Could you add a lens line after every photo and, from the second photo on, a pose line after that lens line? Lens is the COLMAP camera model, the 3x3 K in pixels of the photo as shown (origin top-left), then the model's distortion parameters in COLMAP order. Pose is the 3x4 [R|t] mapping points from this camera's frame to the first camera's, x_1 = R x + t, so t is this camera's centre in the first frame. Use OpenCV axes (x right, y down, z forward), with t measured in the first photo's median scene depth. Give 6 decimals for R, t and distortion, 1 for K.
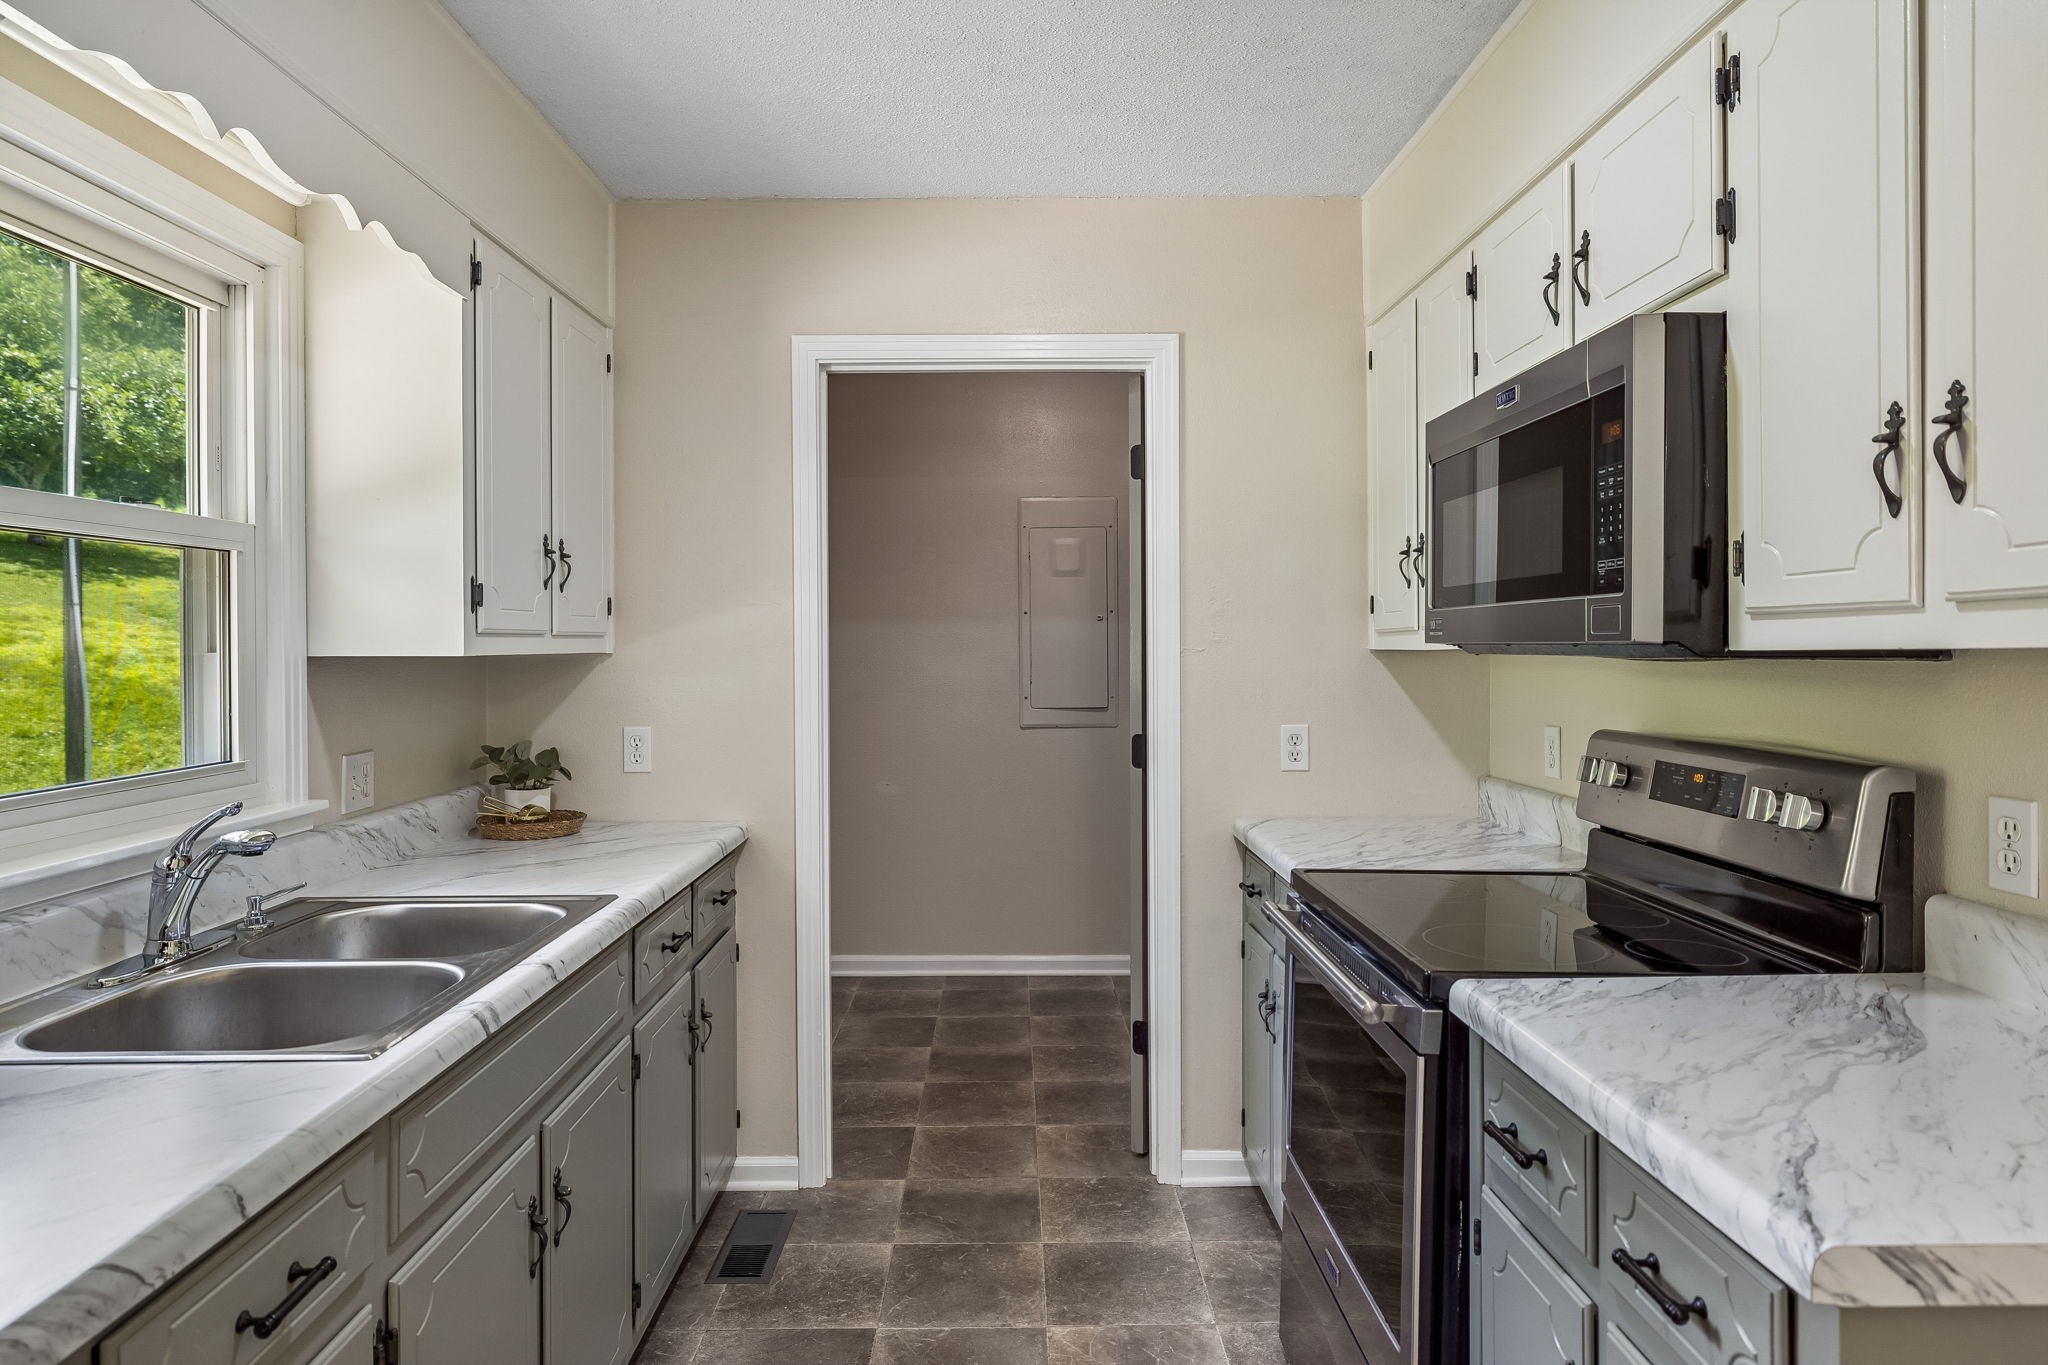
lens RADIAL K [[1200.0, 0, 1026.0], [0, 1200.0, 661.3], [0, 0, 1]] dist [-0.000950, 0.001709]
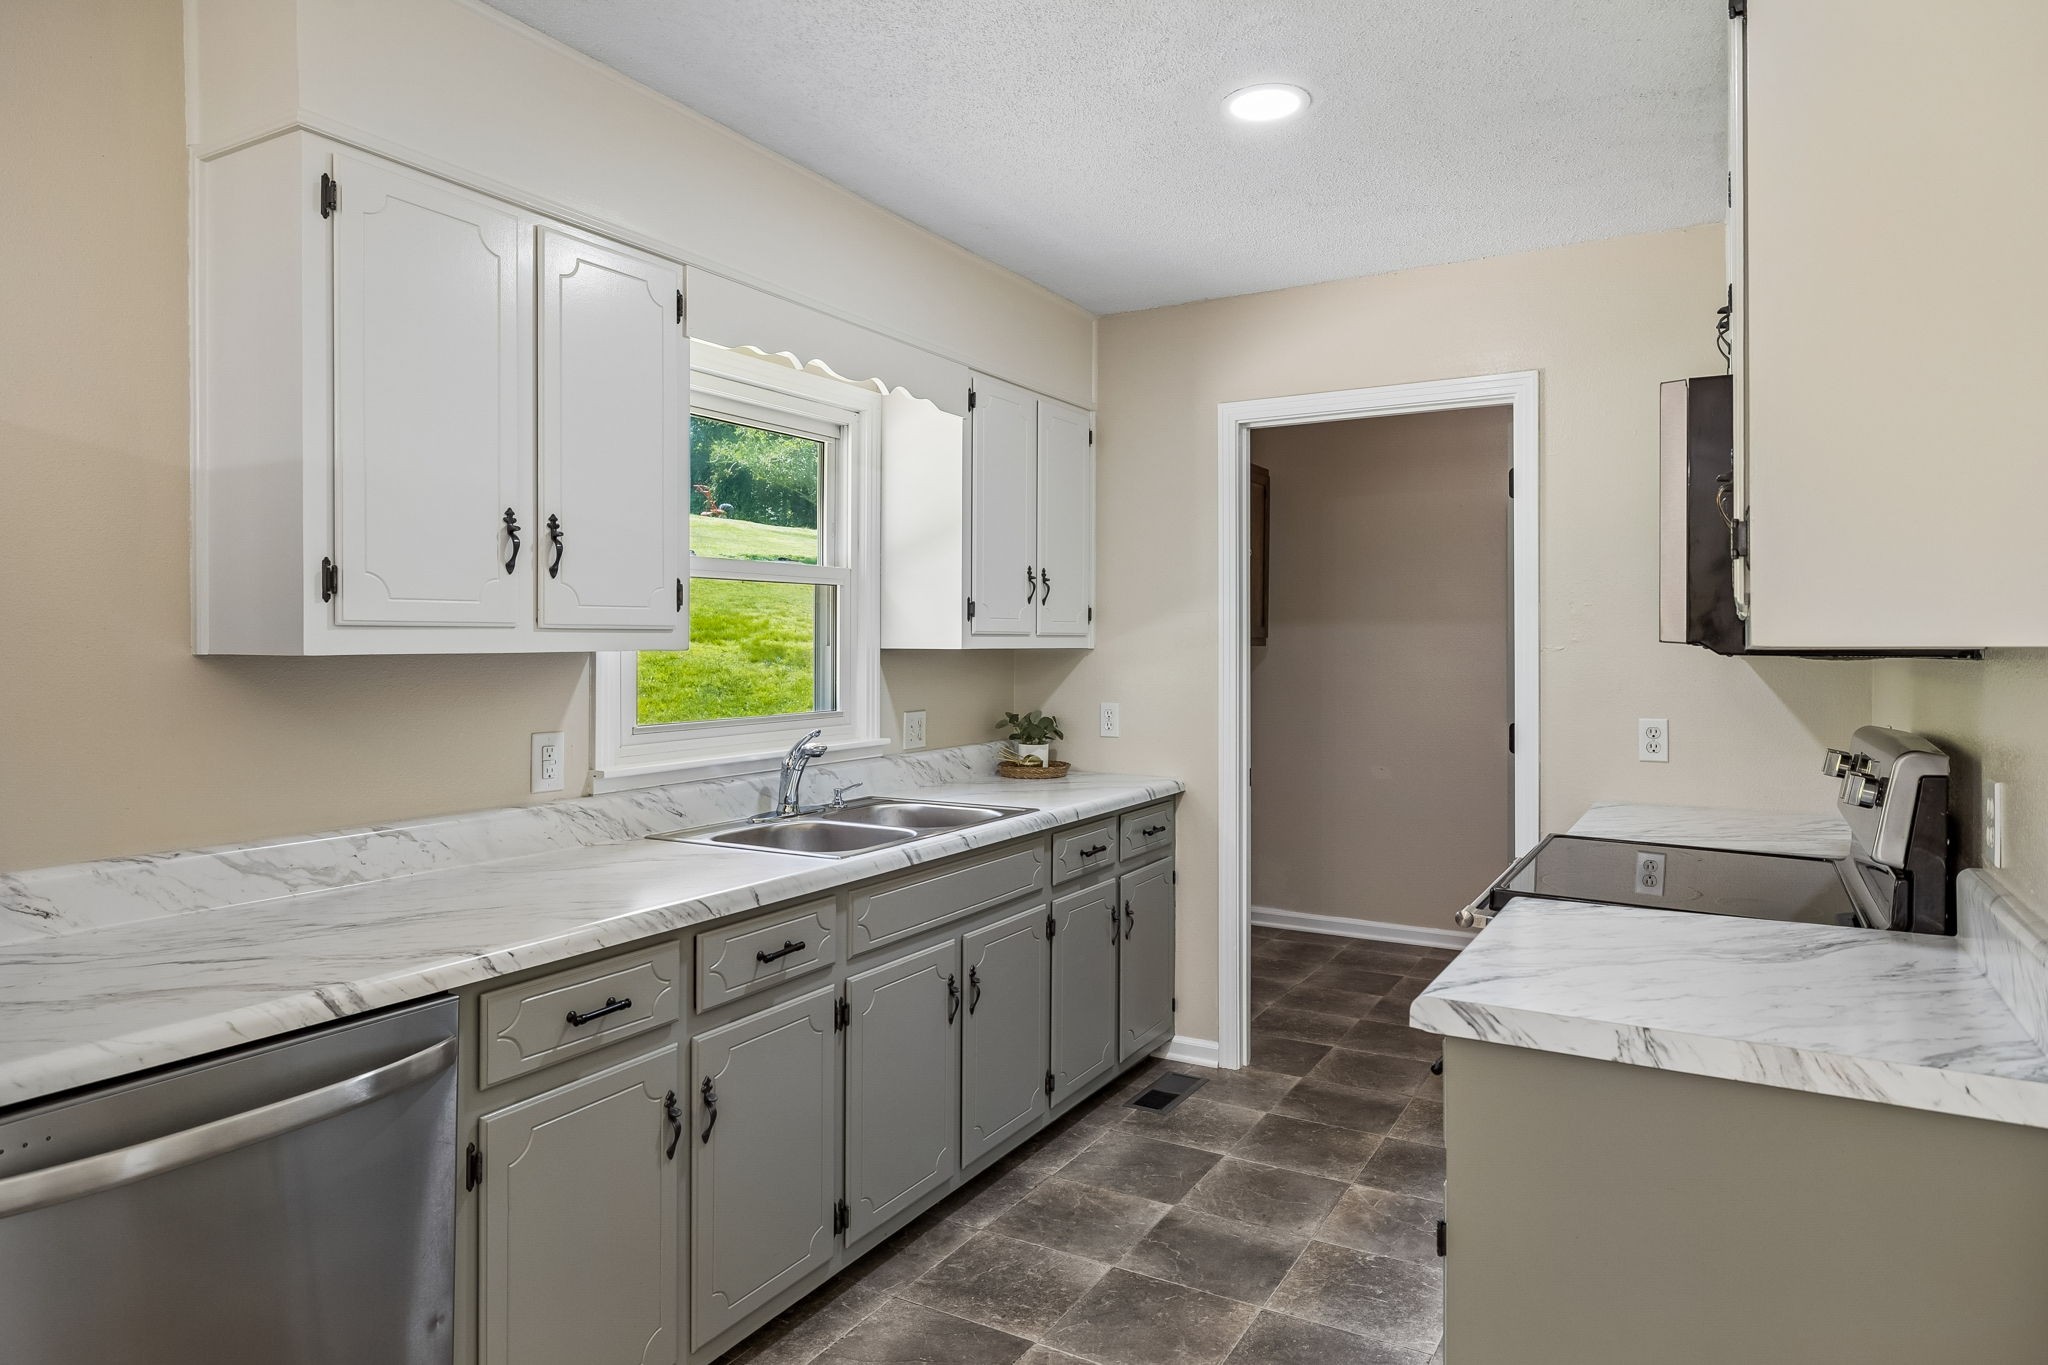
lens RADIAL K [[1198.0, 0, 1050.1], [0, 1198.0, 646.9], [0, 0, 1]] dist [-0.002683, 0.001050]
pose [[0.867228, 0.005385, -0.497883, 0.342110], [-0.011025, 0.999904, -0.008388, 0.003887], [0.497790, 0.012763, 0.867204, -0.241148]]
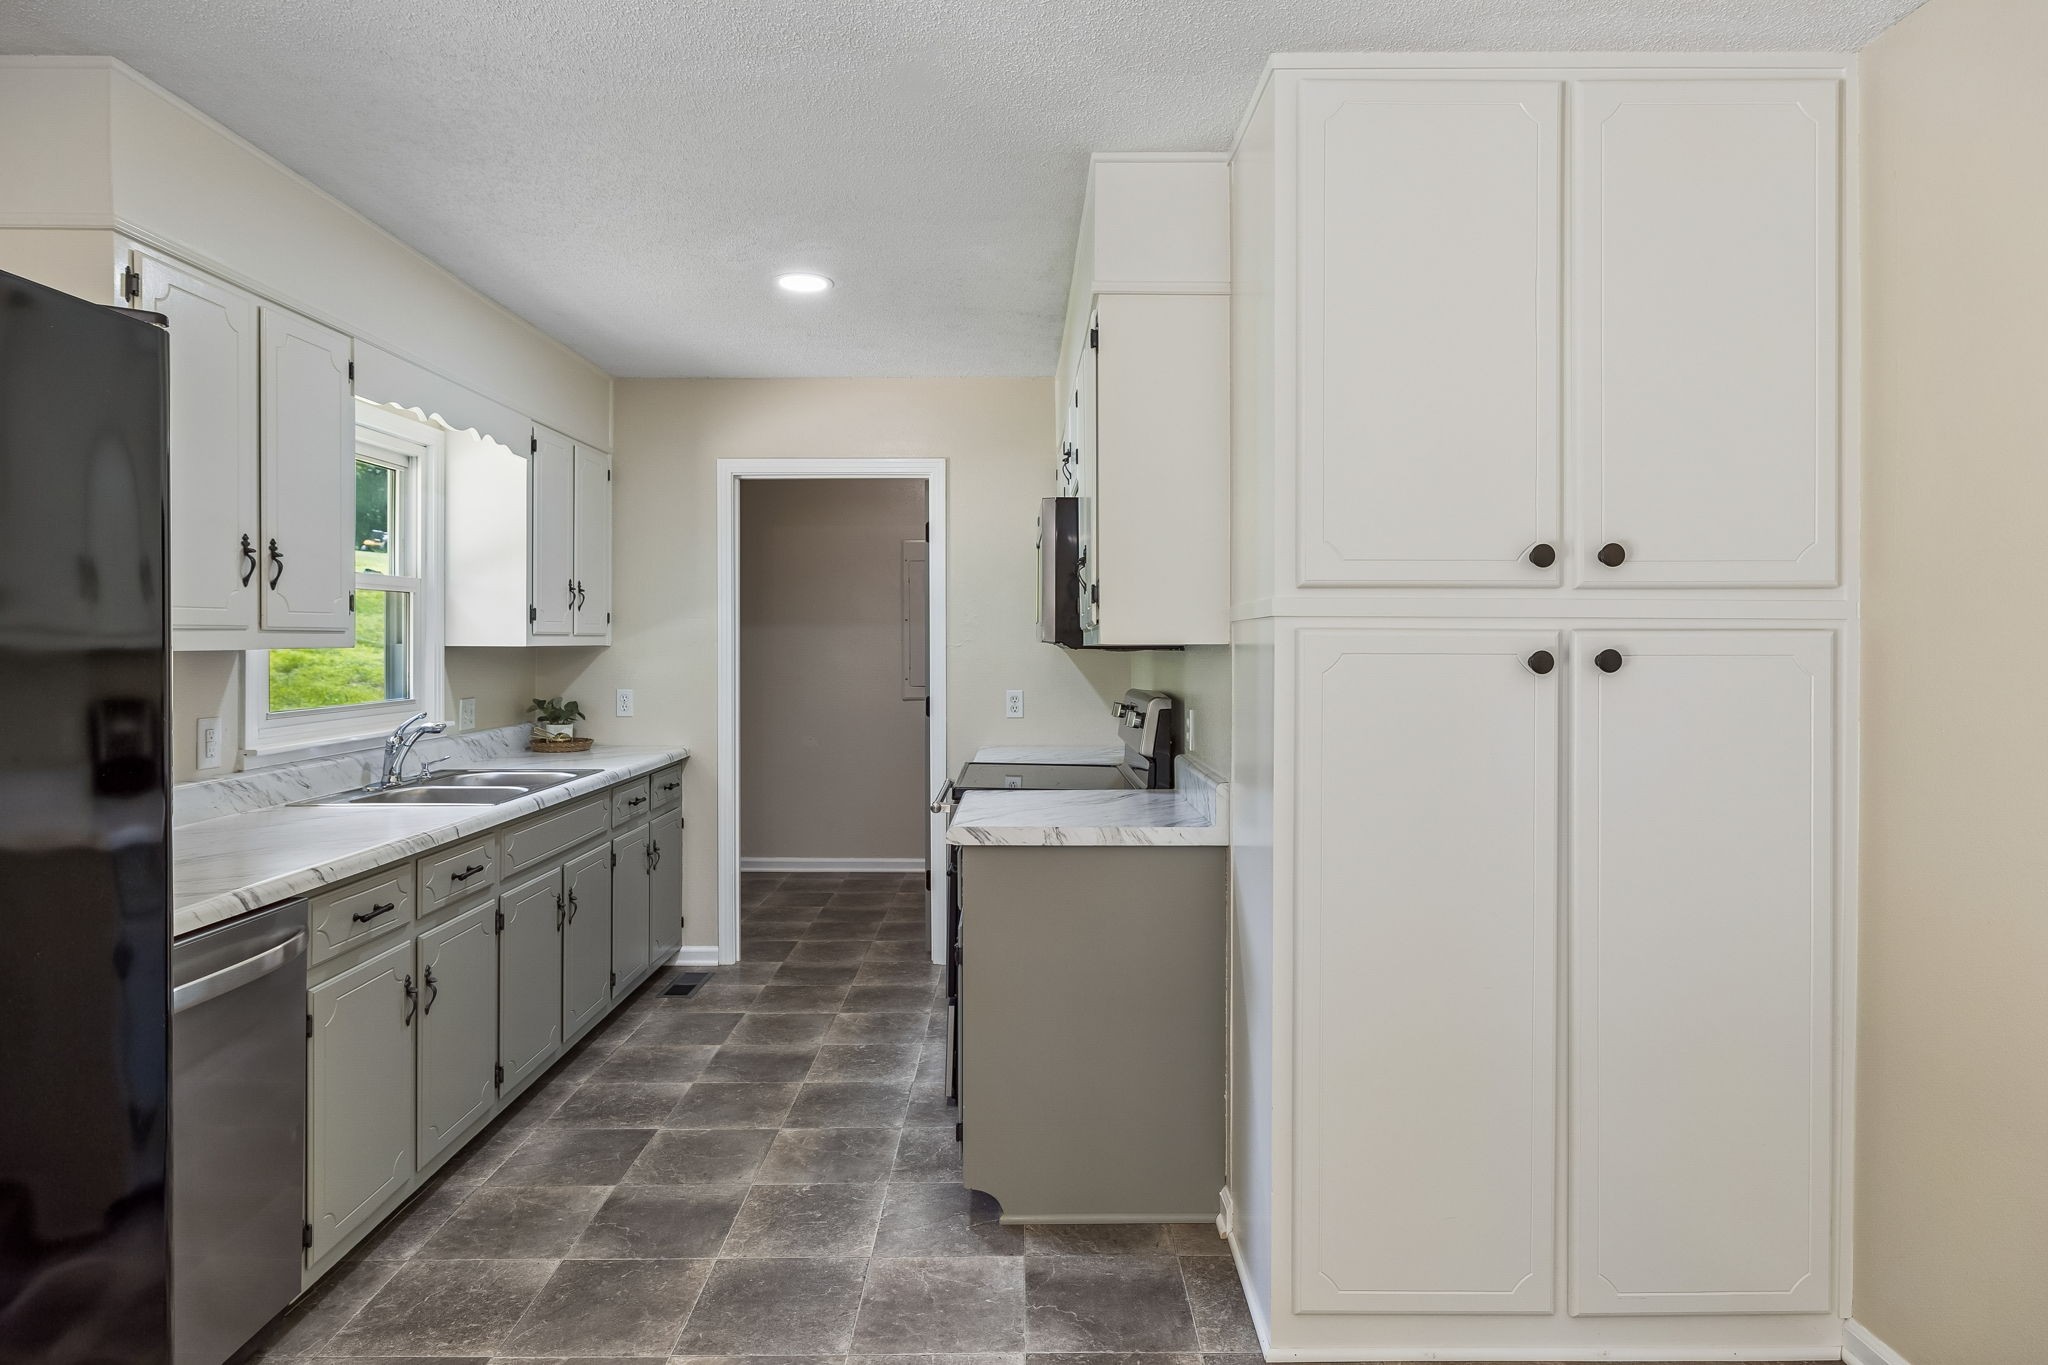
lens RADIAL K [[1109.5, 0, 1012.8], [0, 1109.5, 650.0], [0, 0, 1]] dist [0.002641, 0.001034]
pose [[0.999941, 0.004774, -0.009725, 0.279249], [-0.004841, 0.999965, -0.006863, 0.008496], [0.009692, 0.006910, 0.999929, -0.655374]]
